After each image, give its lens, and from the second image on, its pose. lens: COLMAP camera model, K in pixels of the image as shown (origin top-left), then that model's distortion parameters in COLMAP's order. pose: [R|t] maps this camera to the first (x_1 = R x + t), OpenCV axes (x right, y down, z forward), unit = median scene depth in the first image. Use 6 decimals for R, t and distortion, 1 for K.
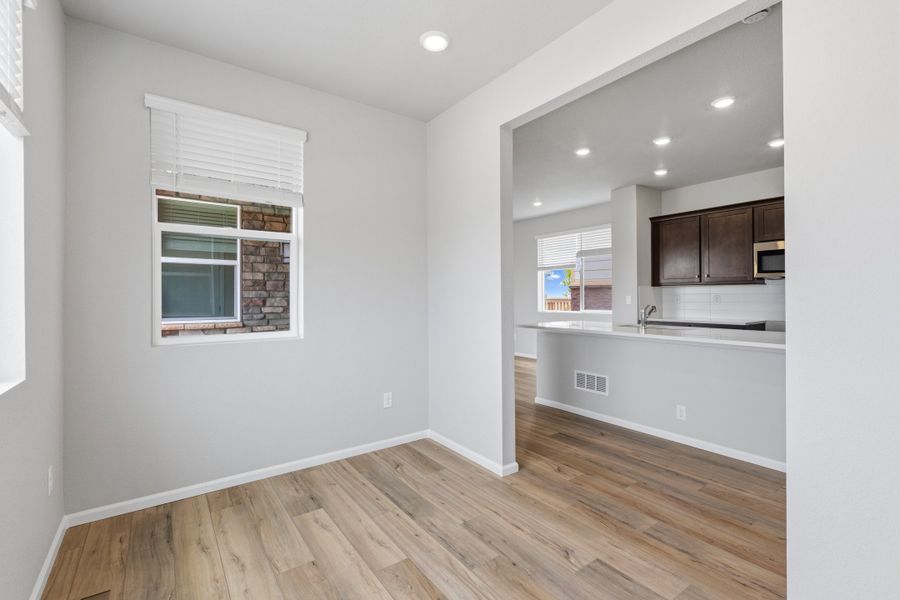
lens RADIAL K [[399.3, 0, 446.5], [0, 399.3, 297.6], [0, 0, 1]] dist [-0.000952, -0.000339]
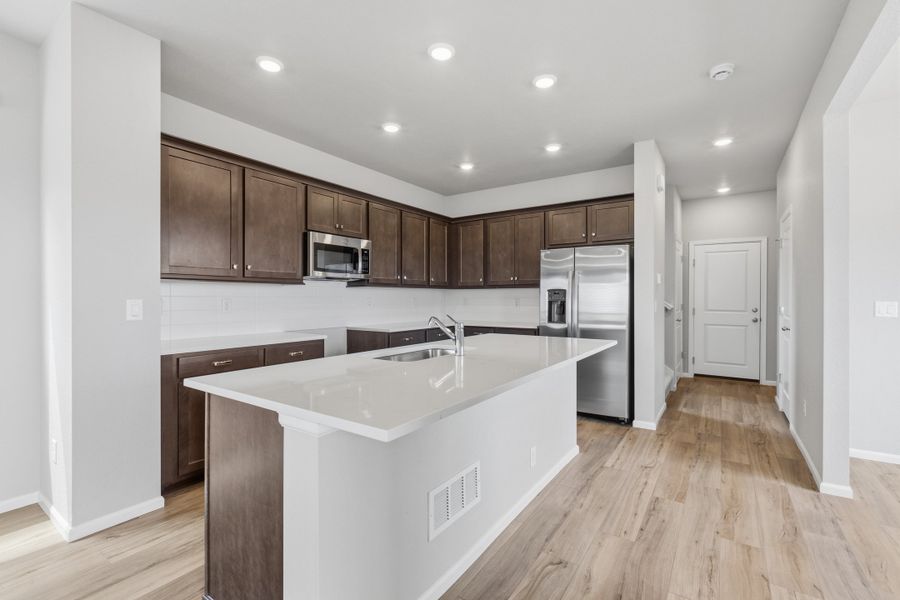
lens RADIAL K [[399.3, 0, 446.0], [0, 399.3, 298.7], [0, 0, 1]] dist [-0.000952, -0.000339]
pose [[-0.347599, -0.001289, 0.937642, -0.033489], [0.001165, 0.999998, 0.001807, -0.005499], [-0.937643, 0.001720, -0.347597, 0.847529]]
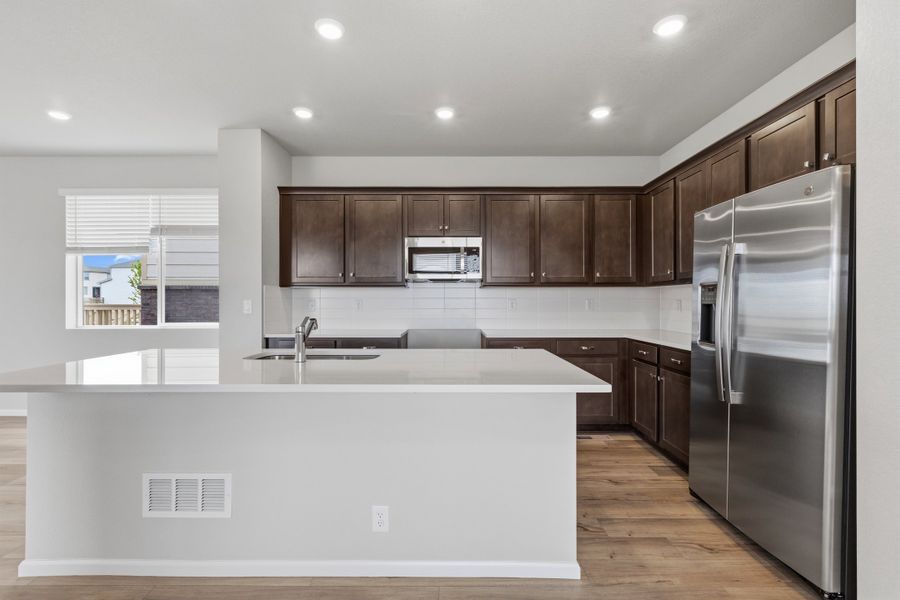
lens RADIAL K [[399.3, 0, 451.1], [0, 399.3, 299.3], [0, 0, 1]] dist [-0.000952, -0.000339]
pose [[0.574960, 0.006121, 0.818158, 0.122082], [0.000943, 0.999966, -0.008144, -0.000497], [-0.818181, 0.005454, 0.574935, 0.369556]]
